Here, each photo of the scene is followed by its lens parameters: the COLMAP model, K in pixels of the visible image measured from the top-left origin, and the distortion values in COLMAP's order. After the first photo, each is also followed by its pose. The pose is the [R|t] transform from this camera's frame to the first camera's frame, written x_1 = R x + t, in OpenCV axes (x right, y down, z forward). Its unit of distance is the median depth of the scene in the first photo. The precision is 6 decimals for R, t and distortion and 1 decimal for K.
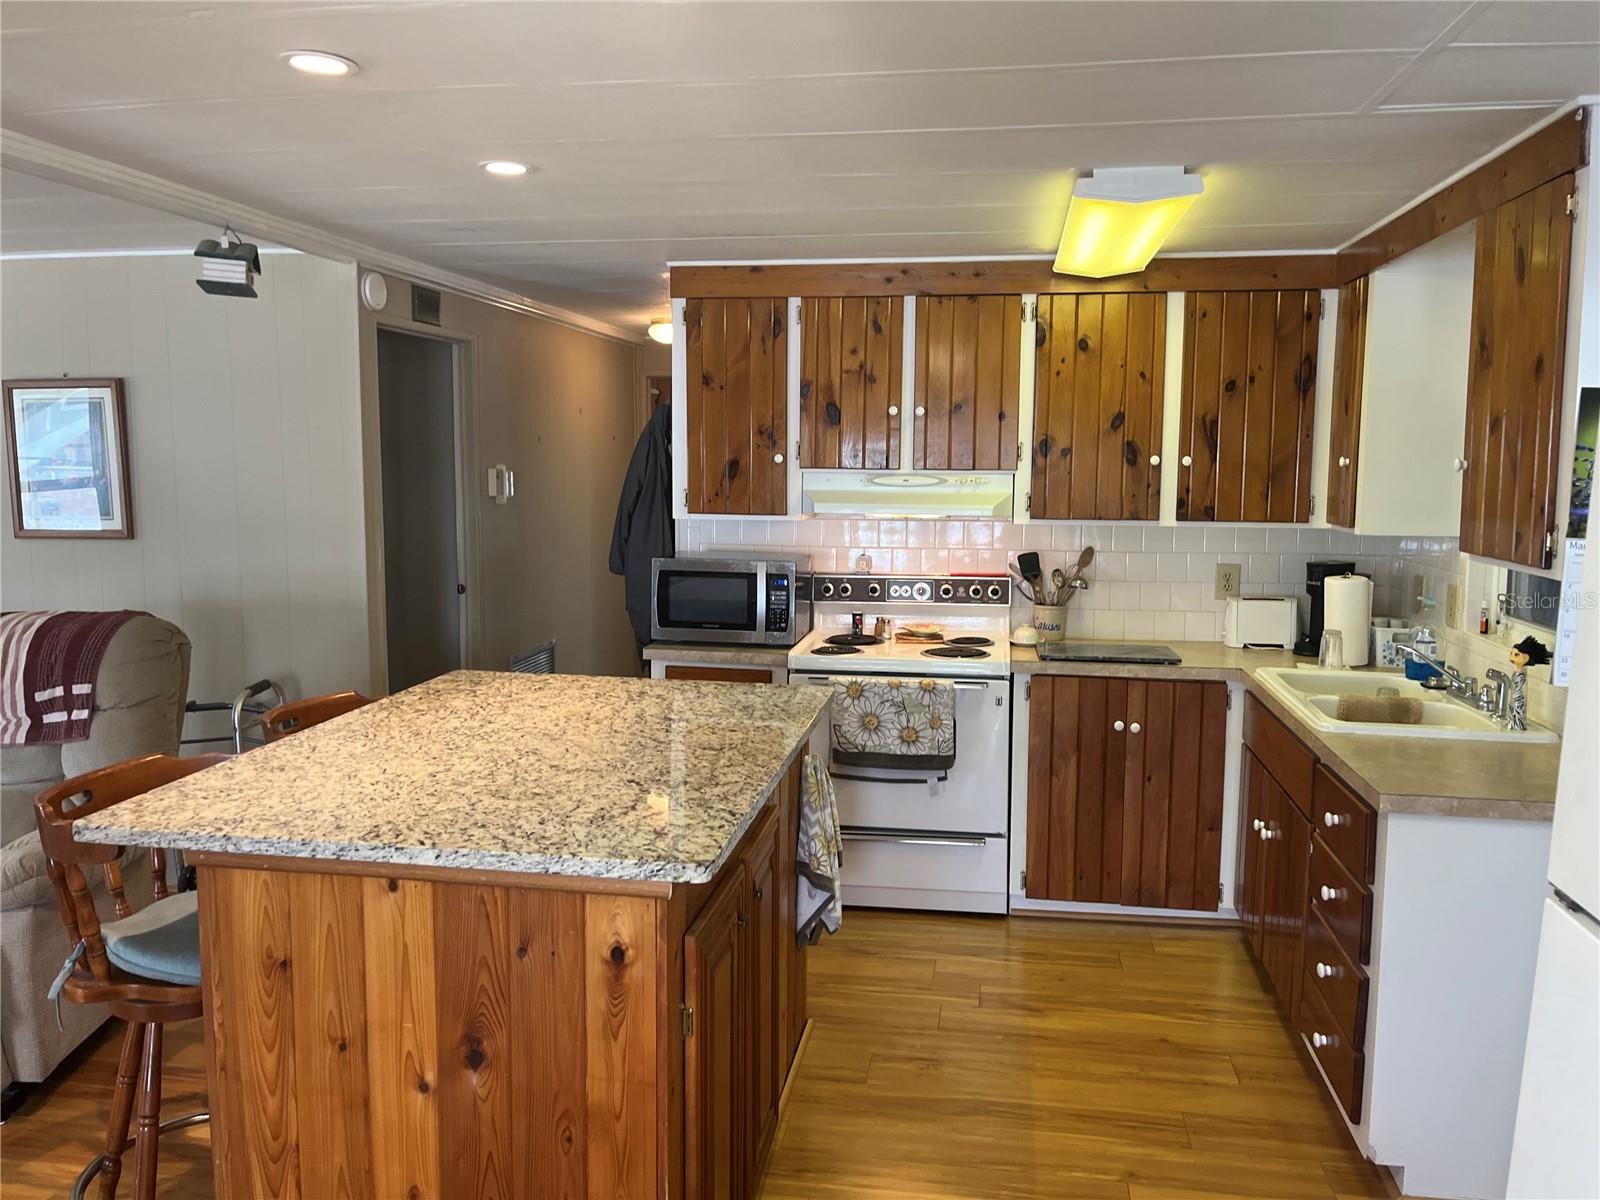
lens RADIAL K [[1218.1, 0, 820.5], [0, 1218.1, 573.0], [0, 0, 1]] dist [0.060999, -0.082924]
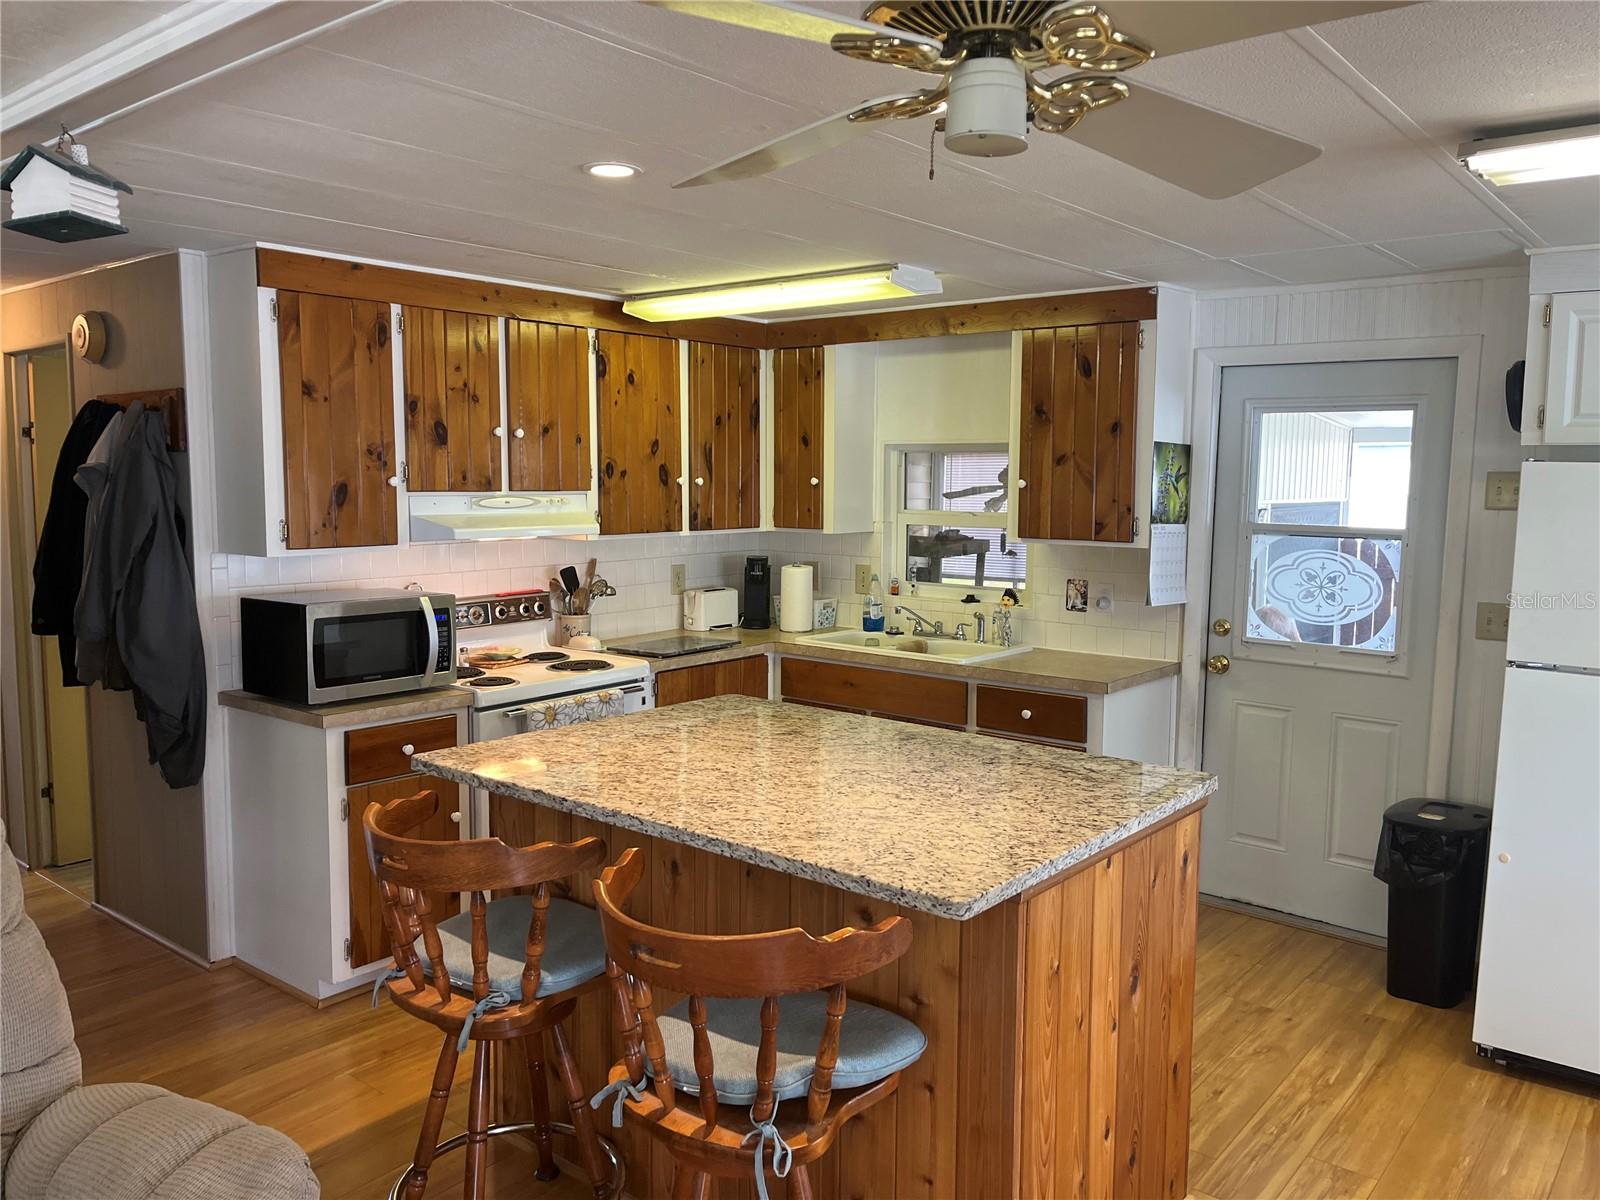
lens RADIAL K [[1218.1, 0, 786.0], [0, 1218.1, 592.4], [0, 0, 1]] dist [0.060999, -0.082924]
pose [[0.510076, -0.090172, 0.855390, -0.681705], [0.081243, 0.995094, 0.056453, -0.041955], [-0.856284, 0.040699, 0.514899, 0.301538]]
